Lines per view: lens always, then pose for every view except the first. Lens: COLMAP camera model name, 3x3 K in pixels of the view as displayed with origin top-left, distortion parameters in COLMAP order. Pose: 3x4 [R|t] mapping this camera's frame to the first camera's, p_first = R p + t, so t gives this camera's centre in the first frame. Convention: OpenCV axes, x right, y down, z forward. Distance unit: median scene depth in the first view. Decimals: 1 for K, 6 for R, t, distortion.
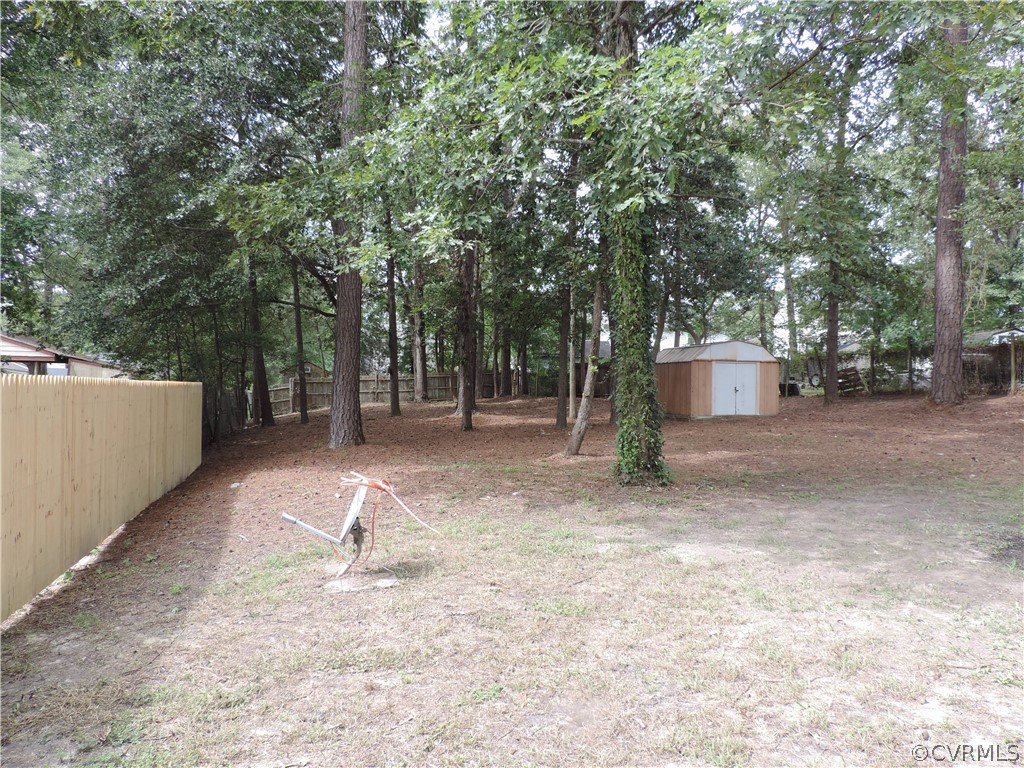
lens RADIAL K [[732.1, 0, 516.5], [0, 732.1, 386.4], [0, 0, 1]] dist [-0.020914, 0.000037]
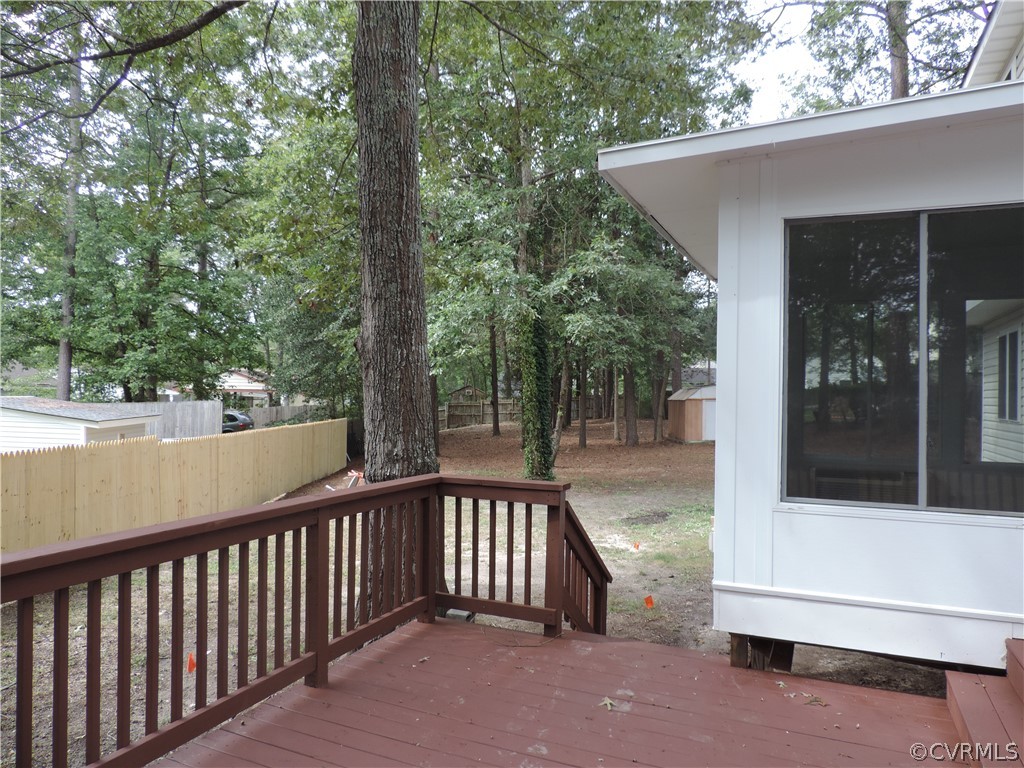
lens RADIAL K [[732.1, 0, 516.5], [0, 732.1, 386.4], [0, 0, 1]] dist [-0.020914, 0.000037]
pose [[0.962865, -0.003810, -0.269957, 0.302111], [0.000217, 0.999911, -0.013337, -0.041831], [0.269984, 0.012783, 0.962780, -0.387117]]
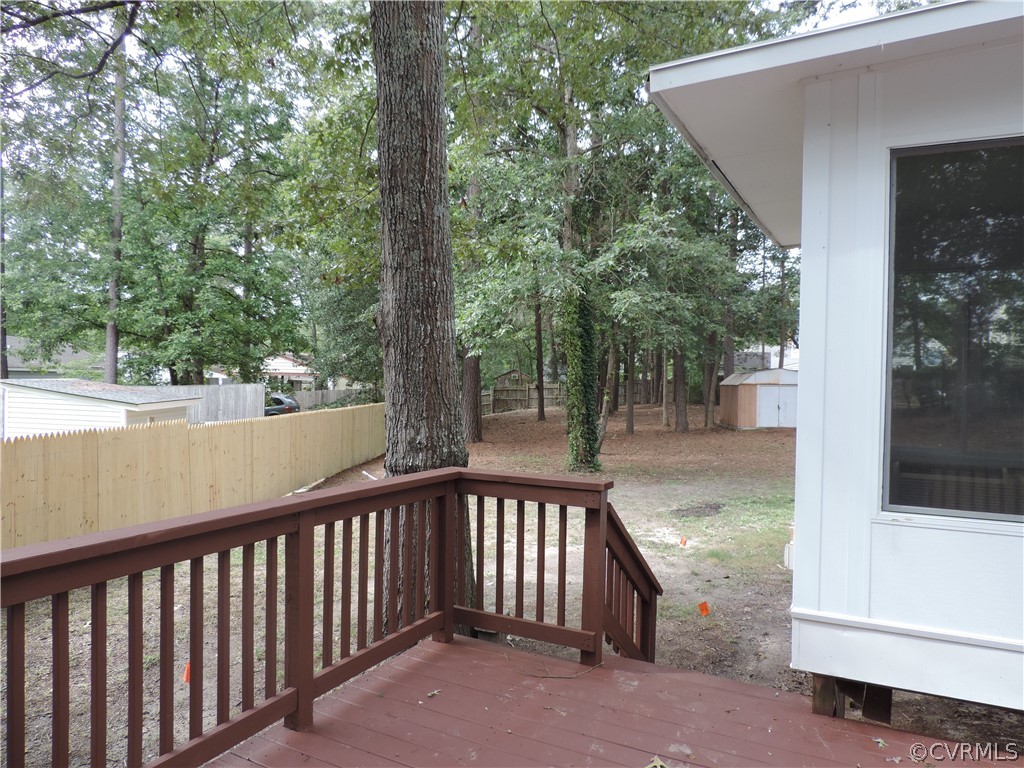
lens RADIAL K [[732.1, 0, 516.5], [0, 732.1, 386.4], [0, 0, 1]] dist [-0.020914, 0.000037]
pose [[0.943439, 0.005318, -0.331503, 0.295778], [-0.002934, 0.999966, 0.007693, -0.040706], [0.331532, -0.006285, 0.943423, -0.350650]]
